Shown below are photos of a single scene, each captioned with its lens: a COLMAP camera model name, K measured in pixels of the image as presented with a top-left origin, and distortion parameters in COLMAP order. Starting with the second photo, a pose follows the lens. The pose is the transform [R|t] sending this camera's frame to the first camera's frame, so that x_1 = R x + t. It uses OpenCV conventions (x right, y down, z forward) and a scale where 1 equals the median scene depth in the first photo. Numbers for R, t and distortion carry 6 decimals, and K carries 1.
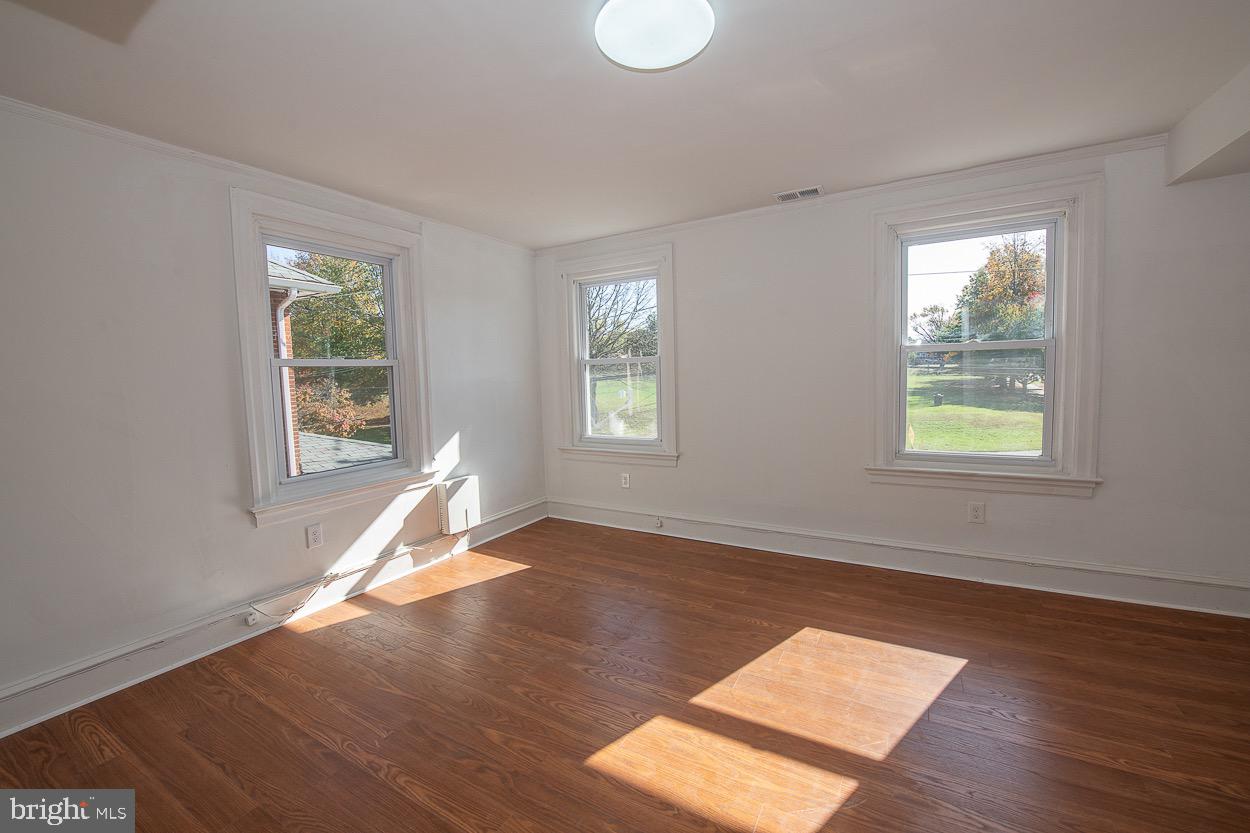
lens RADIAL K [[495.2, 0, 626.4], [0, 495.2, 413.0], [0, 0, 1]] dist [-0.019847, -0.001380]
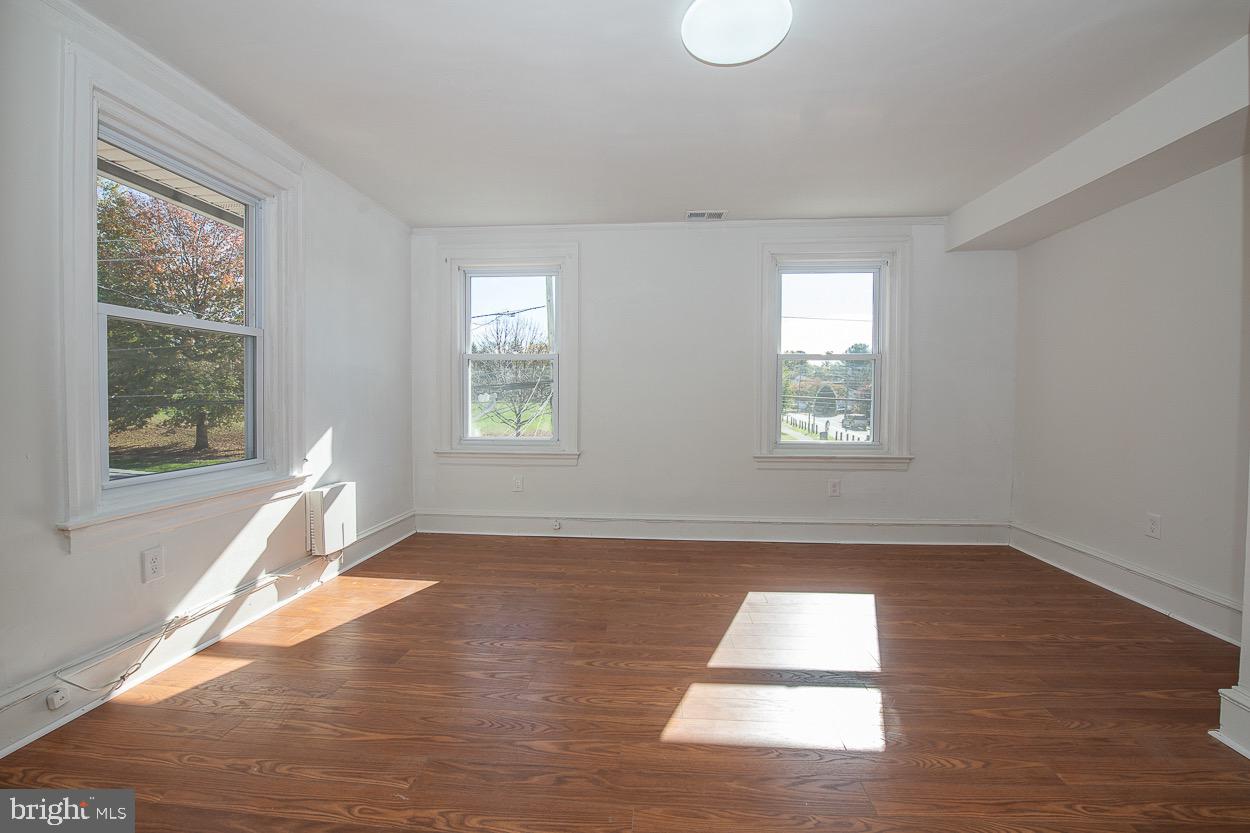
lens RADIAL K [[495.2, 0, 626.6], [0, 495.2, 412.8], [0, 0, 1]] dist [-0.019847, -0.001380]
pose [[0.900254, 0.017910, 0.434997, -0.328693], [0.004658, 0.998700, -0.050759, 0.073948], [-0.435341, 0.047722, 0.899000, 0.085175]]
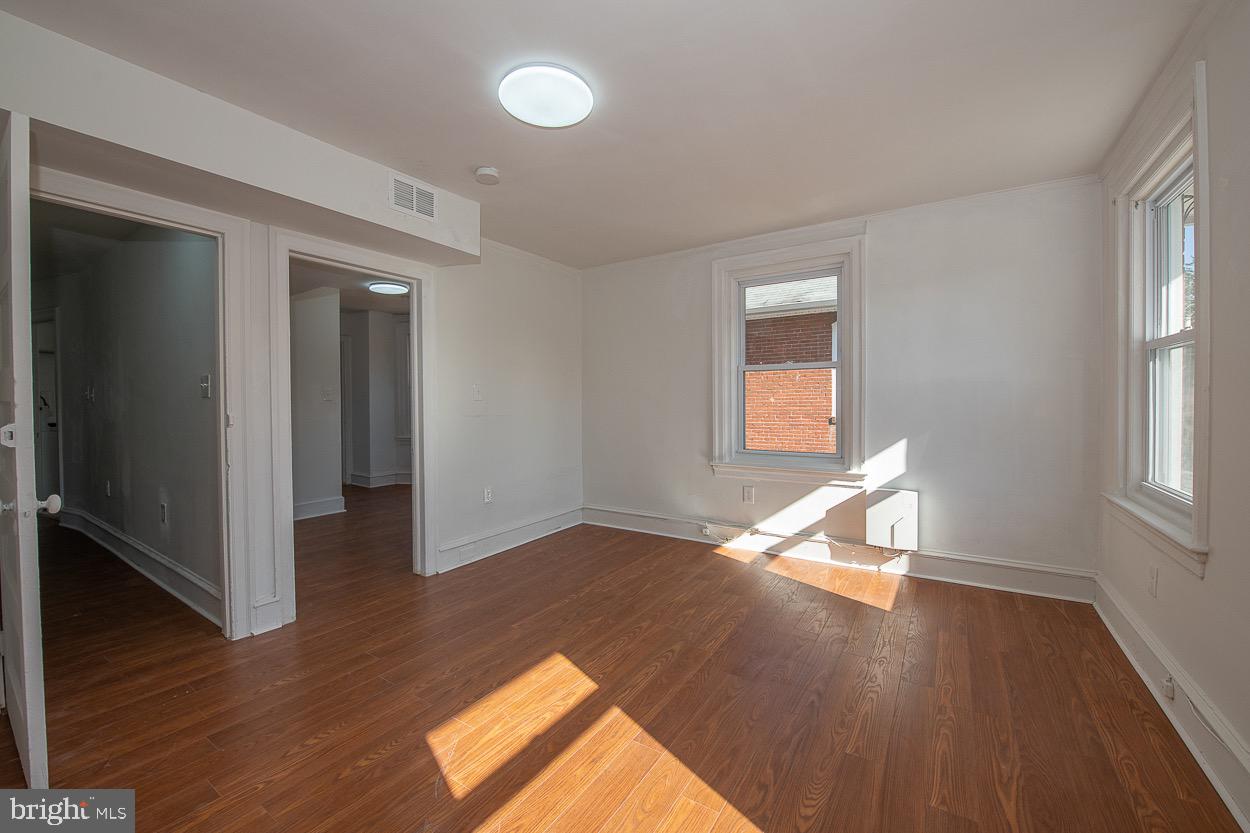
lens RADIAL K [[495.2, 0, 628.4], [0, 495.2, 410.4], [0, 0, 1]] dist [-0.019847, -0.001380]
pose [[-0.053055, 0.047316, -0.997470, 0.720146], [-0.071533, 0.996131, 0.051058, -0.027151], [0.996026, 0.074061, -0.049465, 0.701644]]
